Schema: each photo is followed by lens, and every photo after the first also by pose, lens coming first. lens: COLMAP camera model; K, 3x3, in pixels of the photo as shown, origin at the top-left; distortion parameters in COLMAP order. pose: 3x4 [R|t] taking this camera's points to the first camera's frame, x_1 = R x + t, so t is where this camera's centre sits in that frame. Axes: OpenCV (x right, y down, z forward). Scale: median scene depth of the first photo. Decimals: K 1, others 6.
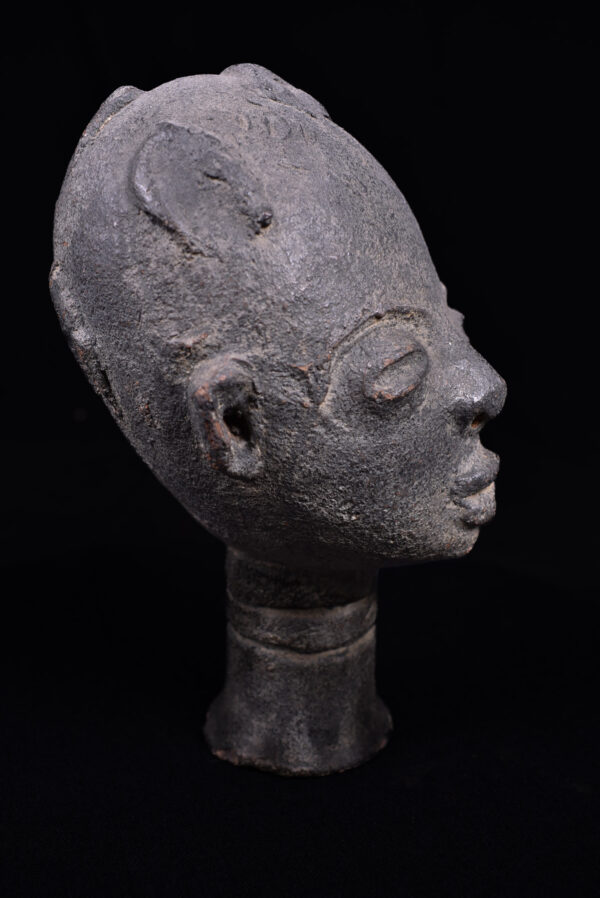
lens RADIAL K [[876.8, 0, 300.0], [0, 876.8, 449.0], [0, 0, 1]] dist [-0.099142, -0.002234]
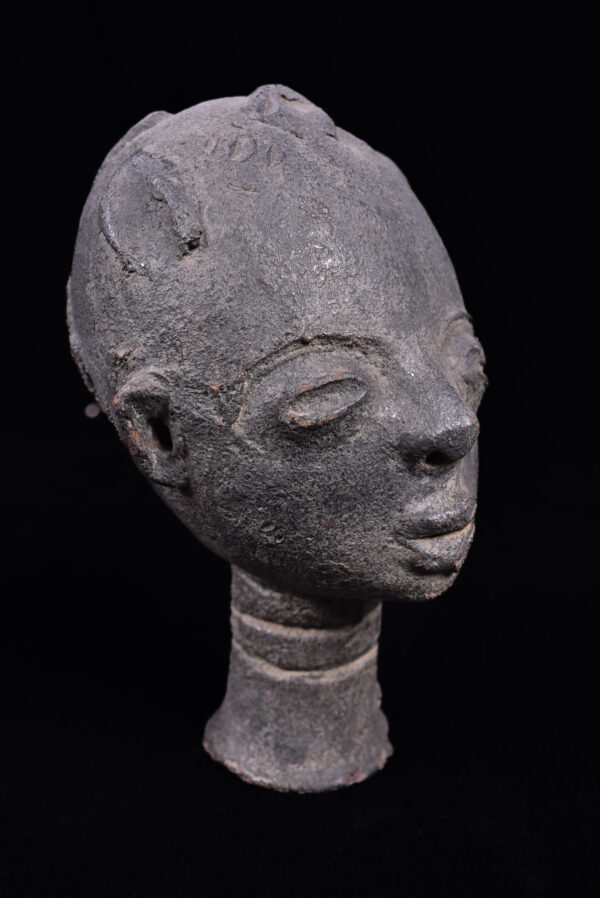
lens RADIAL K [[876.8, 0, 300.0], [0, 876.8, 449.0], [0, 0, 1]] dist [-0.099142, -0.002234]
pose [[0.910297, 0.119355, -0.396375, 0.478044], [-0.118996, 0.992565, 0.025598, -0.054964], [0.396483, 0.023865, 0.917732, 0.095629]]
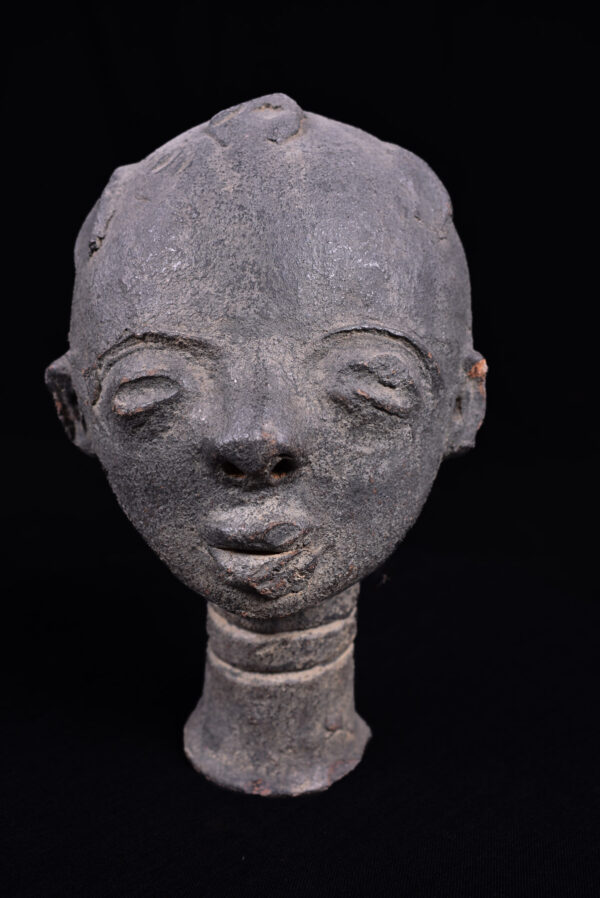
lens RADIAL K [[876.8, 0, 300.0], [0, 876.8, 449.0], [0, 0, 1]] dist [-0.099142, -0.002234]
pose [[0.378600, 0.231569, -0.896124, 1.116643], [-0.238264, 0.959950, 0.147399, -0.219570], [0.894367, 0.157709, 0.418612, 0.737997]]
